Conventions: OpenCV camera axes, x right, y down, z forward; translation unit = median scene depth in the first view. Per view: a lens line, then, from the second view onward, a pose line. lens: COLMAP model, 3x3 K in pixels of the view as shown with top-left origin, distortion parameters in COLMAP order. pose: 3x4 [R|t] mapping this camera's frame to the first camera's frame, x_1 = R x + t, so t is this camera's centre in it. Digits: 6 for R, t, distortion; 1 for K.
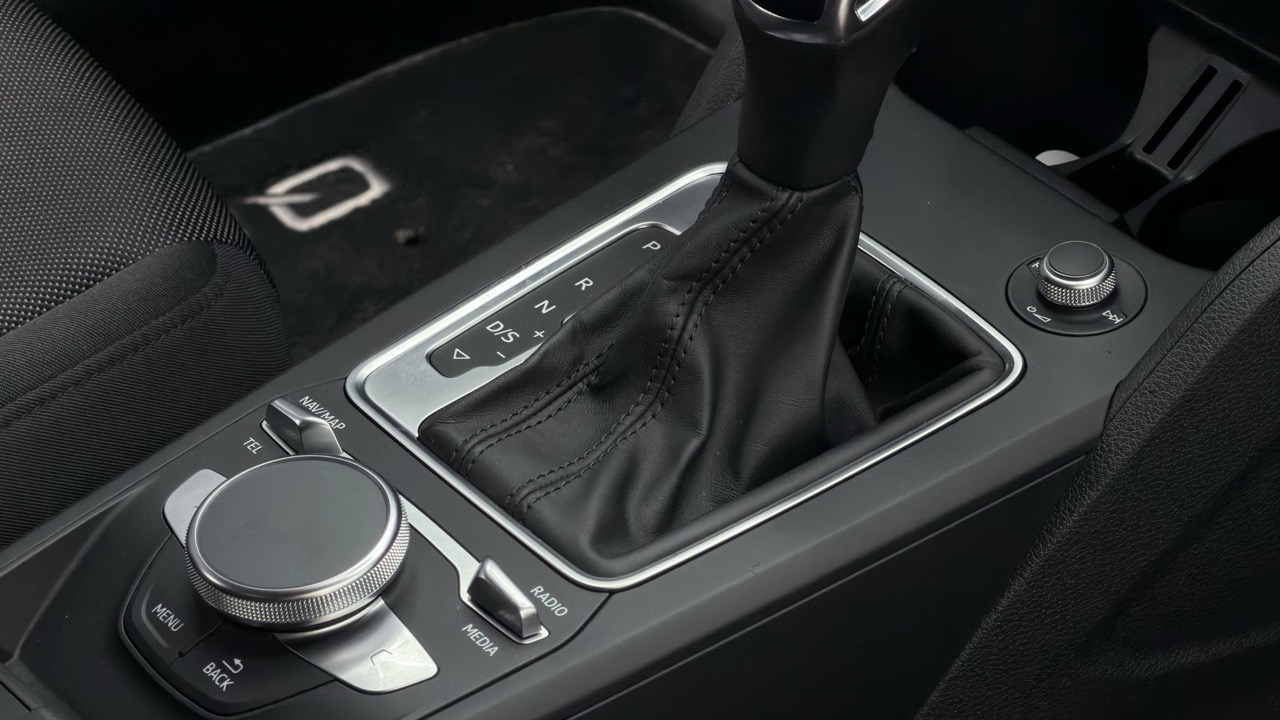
lens RADIAL K [[3882.7, 0, 640.0], [0, 3882.7, 360.0], [0, 0, 1]] dist [0.282783, 1.851183]
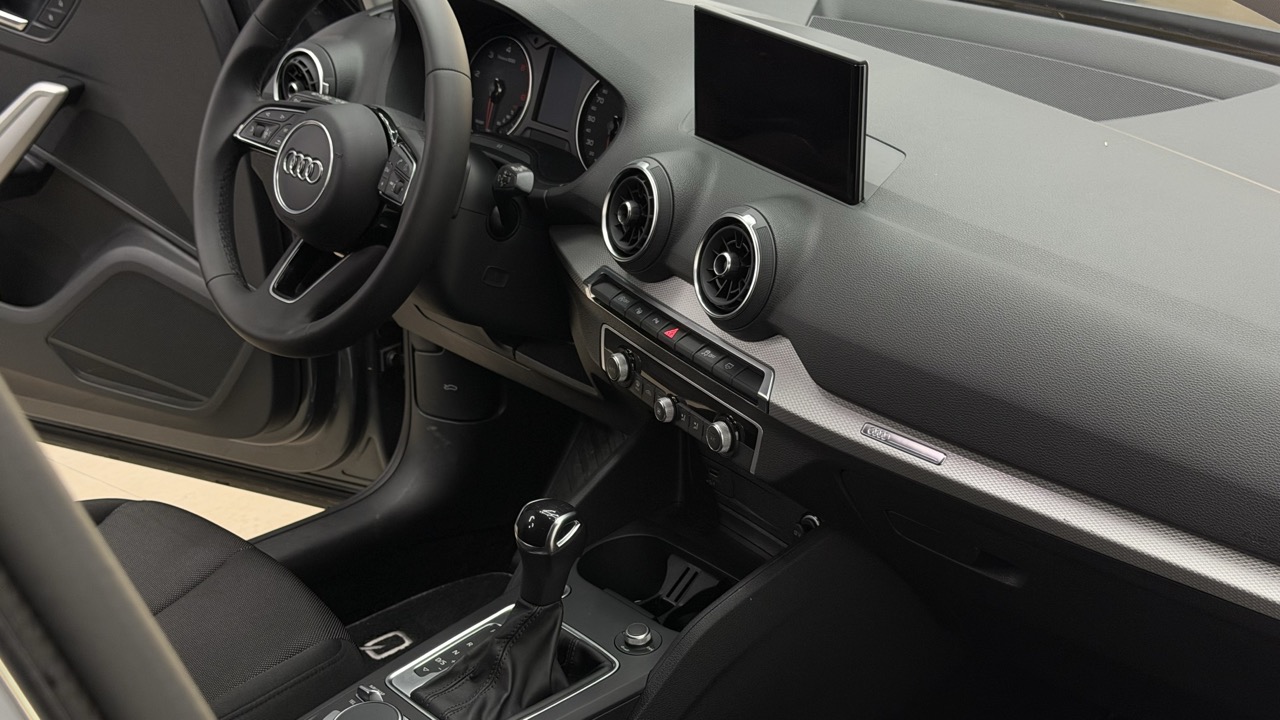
lens RADIAL K [[1808.0, 0, 640.0], [0, 1808.0, 360.0], [0, 0, 1]] dist [0.141342, -0.111460]
pose [[0.998607, -0.019641, 0.048977, 0.051234], [0.030453, 0.972496, -0.230919, 0.092383], [-0.043095, 0.232088, 0.971740, -0.371976]]
